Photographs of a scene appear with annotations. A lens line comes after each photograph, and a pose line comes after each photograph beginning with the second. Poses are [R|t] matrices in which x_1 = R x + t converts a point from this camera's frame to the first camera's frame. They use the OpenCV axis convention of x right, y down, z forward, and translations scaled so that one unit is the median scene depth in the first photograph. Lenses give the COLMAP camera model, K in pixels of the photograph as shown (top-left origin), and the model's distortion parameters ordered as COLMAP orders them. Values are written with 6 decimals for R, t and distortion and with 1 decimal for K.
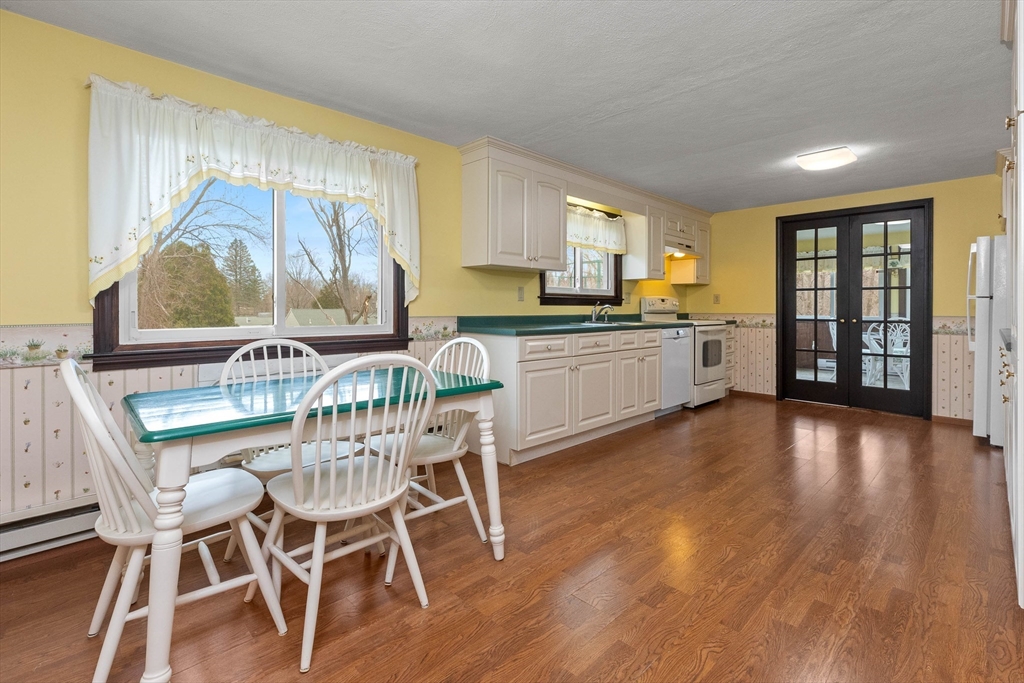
lens RADIAL K [[465.4, 0, 514.6], [0, 465.4, 308.2], [0, 0, 1]] dist [0.000222, 0.000068]
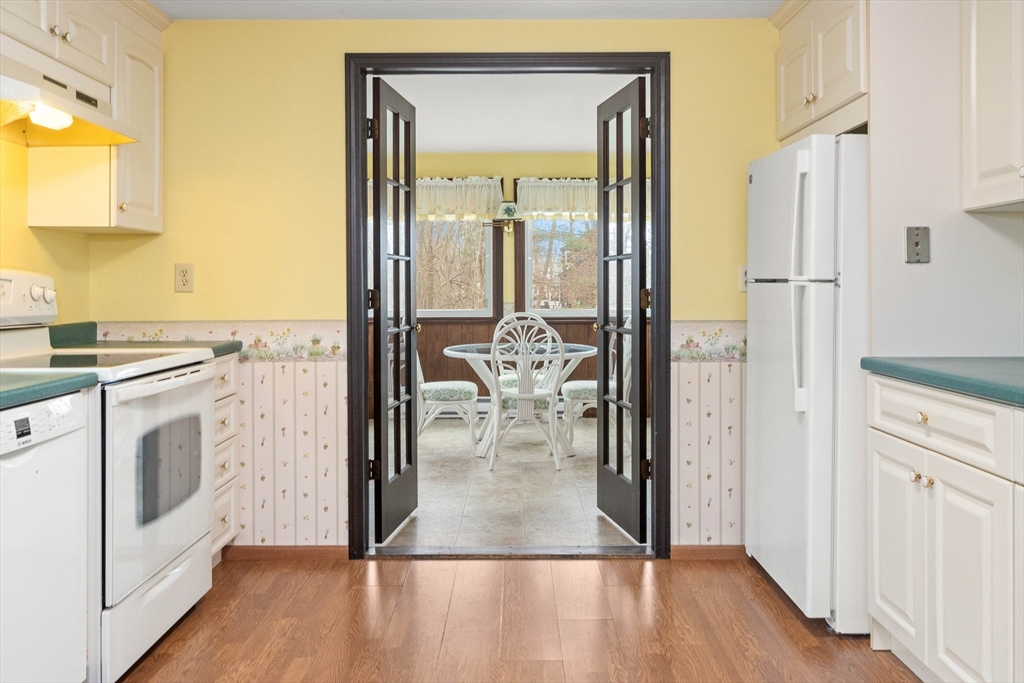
lens RADIAL K [[814.4, 0, 514.9], [0, 814.4, 288.0], [0, 0, 1]] dist [0.000866, 0.001321]
pose [[0.697142, -0.007610, 0.716893, 0.231836], [0.006619, 0.999969, 0.004179, -0.017326], [-0.716903, 0.001832, 0.697171, 0.541207]]
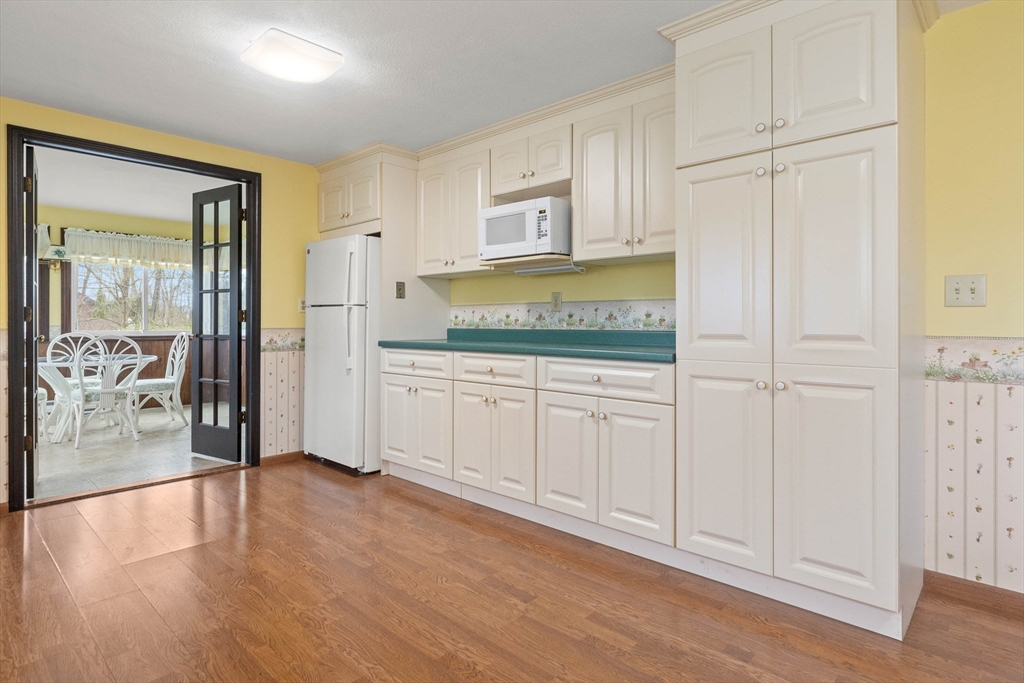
lens RADIAL K [[548.0, 0, 510.7], [0, 548.0, 320.9], [0, 0, 1]] dist [0.000695, -0.000069]
pose [[-0.044969, -0.000565, 0.998988, -0.017625], [-0.000700, 1.000000, 0.000535, 0.003788], [-0.998988, -0.000676, -0.044969, 0.600348]]
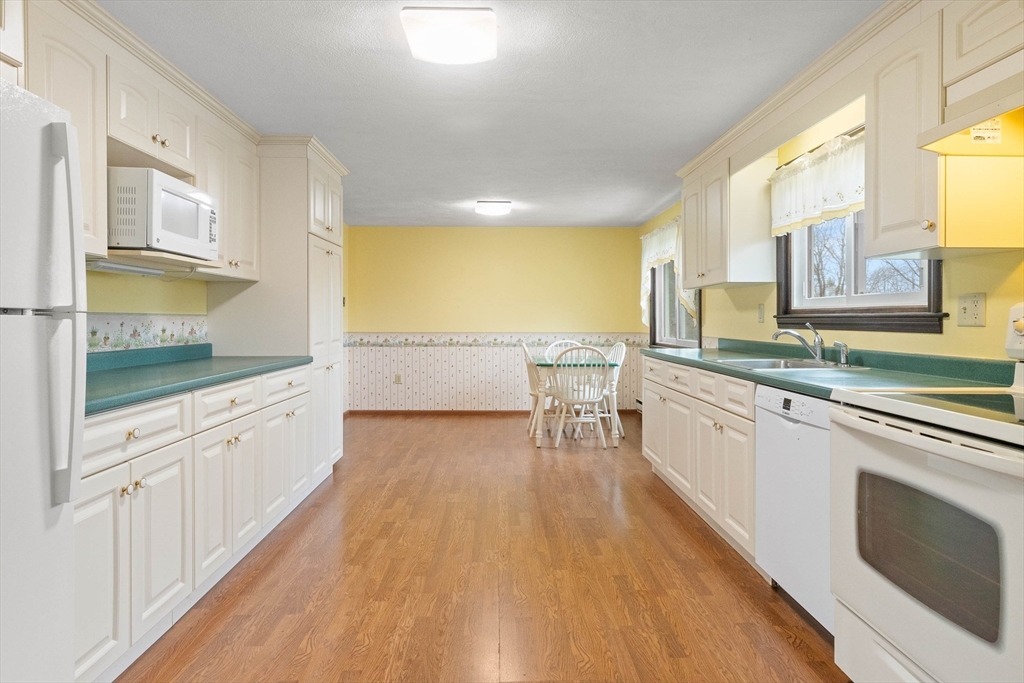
lens RADIAL K [[576.6, 0, 520.2], [0, 576.6, 321.1], [0, 0, 1]] dist [0.002781, 0.000706]
pose [[-0.666856, -0.000697, -0.745186, 0.847432], [-0.002512, 0.999996, 0.001312, -0.015387], [0.745182, 0.002747, -0.666855, 1.151125]]
